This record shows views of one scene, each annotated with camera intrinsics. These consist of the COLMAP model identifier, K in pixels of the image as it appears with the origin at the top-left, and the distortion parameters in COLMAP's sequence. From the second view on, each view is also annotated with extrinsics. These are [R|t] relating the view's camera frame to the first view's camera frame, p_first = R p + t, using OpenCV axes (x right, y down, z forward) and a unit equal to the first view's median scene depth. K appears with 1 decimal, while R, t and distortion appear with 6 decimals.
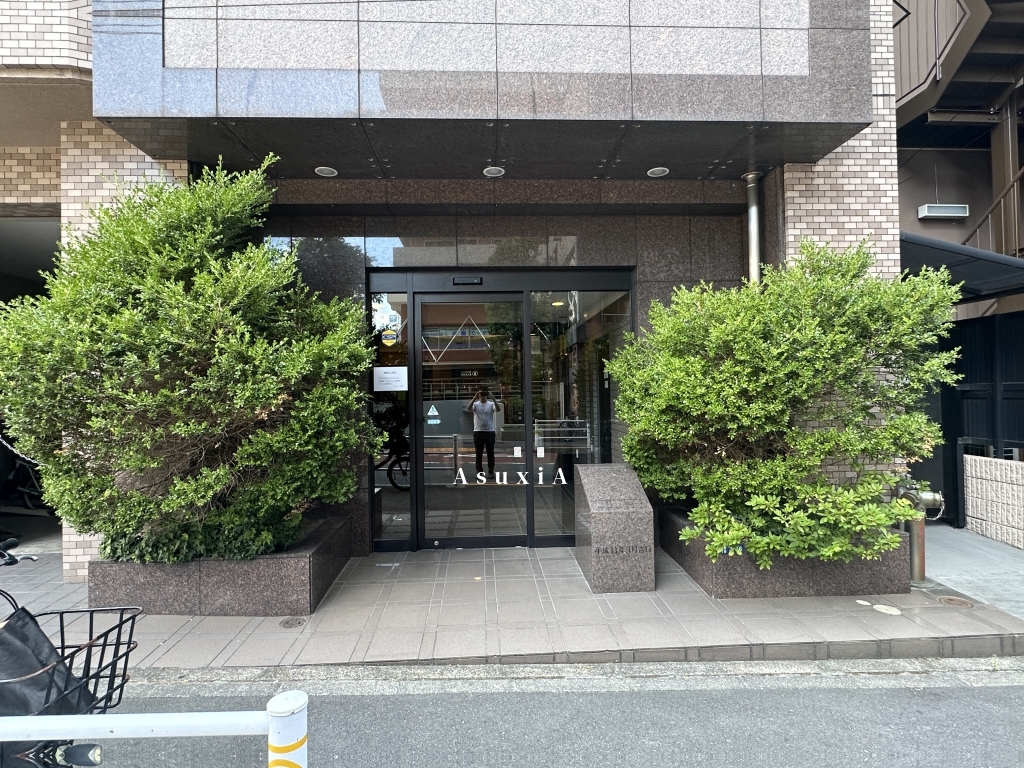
lens RADIAL K [[534.4, 0, 516.1], [0, 534.4, 383.2], [0, 0, 1]] dist [-0.005420, 0.000509]
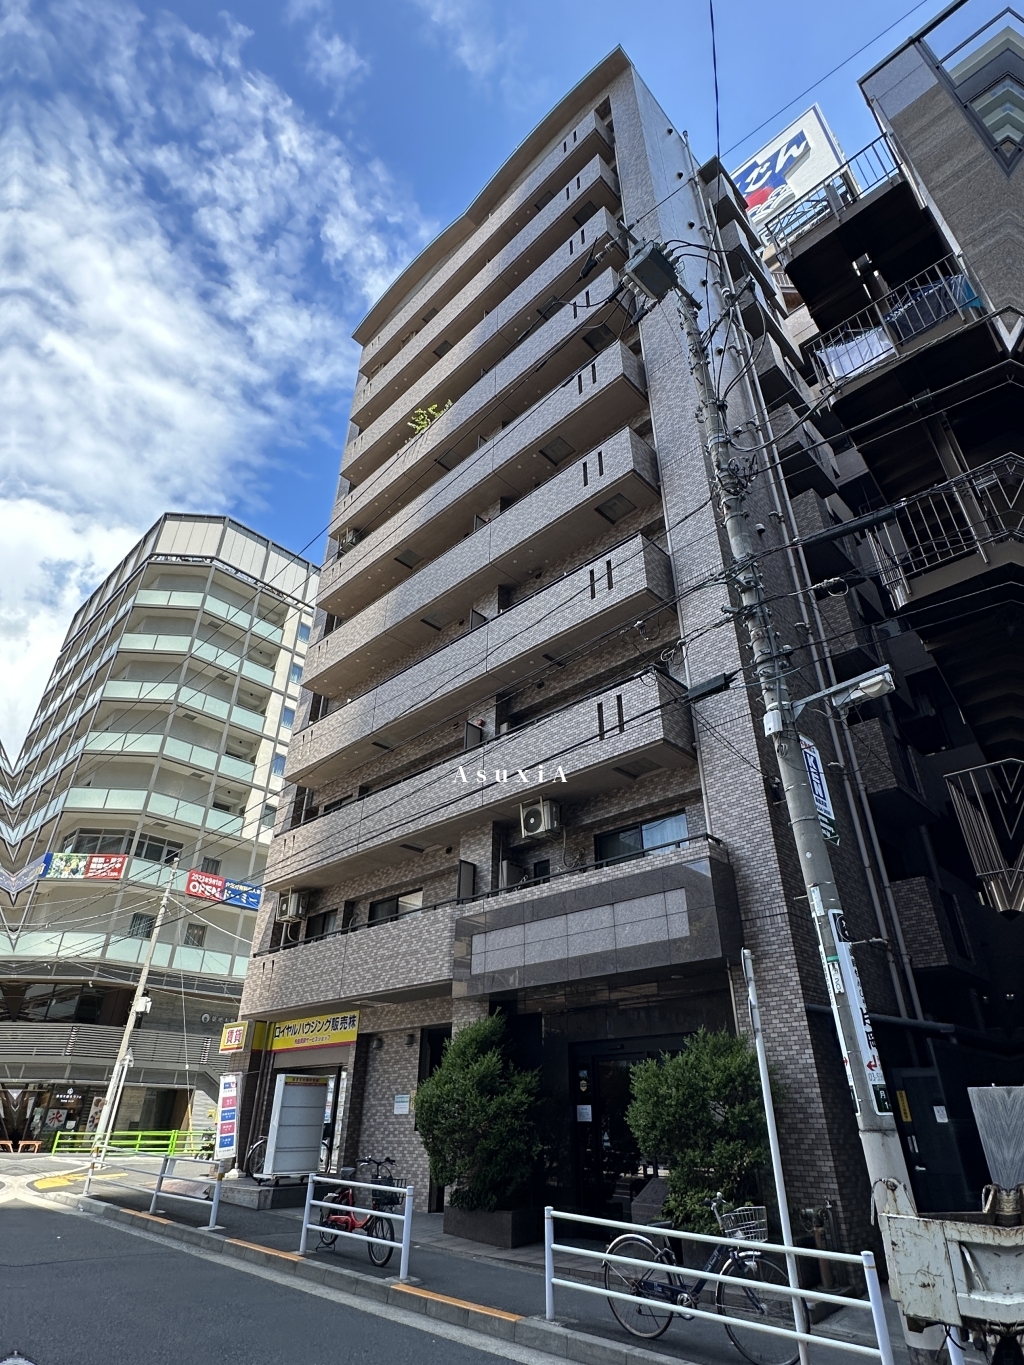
lens RADIAL K [[712.4, 0, 513.6], [0, 712.4, 684.7], [0, 0, 1]] dist [-0.005420, 0.000509]
pose [[0.683834, -0.368408, -0.629799, 1.769602], [-0.006826, 0.859899, -0.510419, -0.028123], [0.729606, 0.353341, 0.585513, -1.120884]]
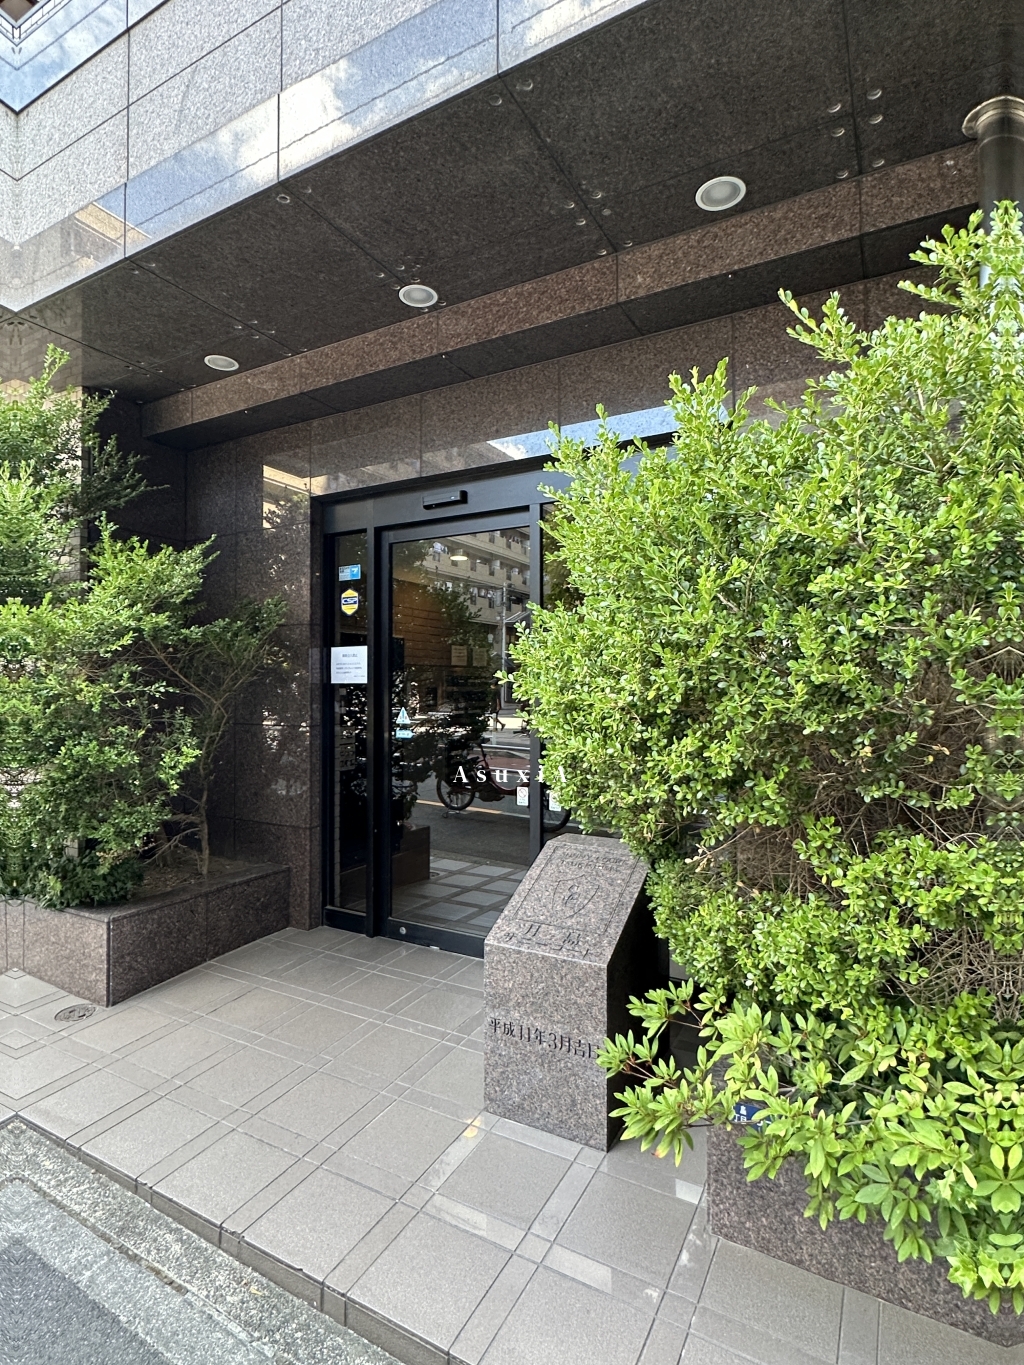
lens RADIAL K [[712.4, 0, 511.1], [0, 712.4, 676.6], [0, 0, 1]] dist [-0.005420, 0.000509]
pose [[0.841423, 0.008929, -0.540303, 0.458045], [-0.005094, 0.999950, 0.008592, -0.002618], [0.540352, -0.004478, 0.841427, 0.429890]]
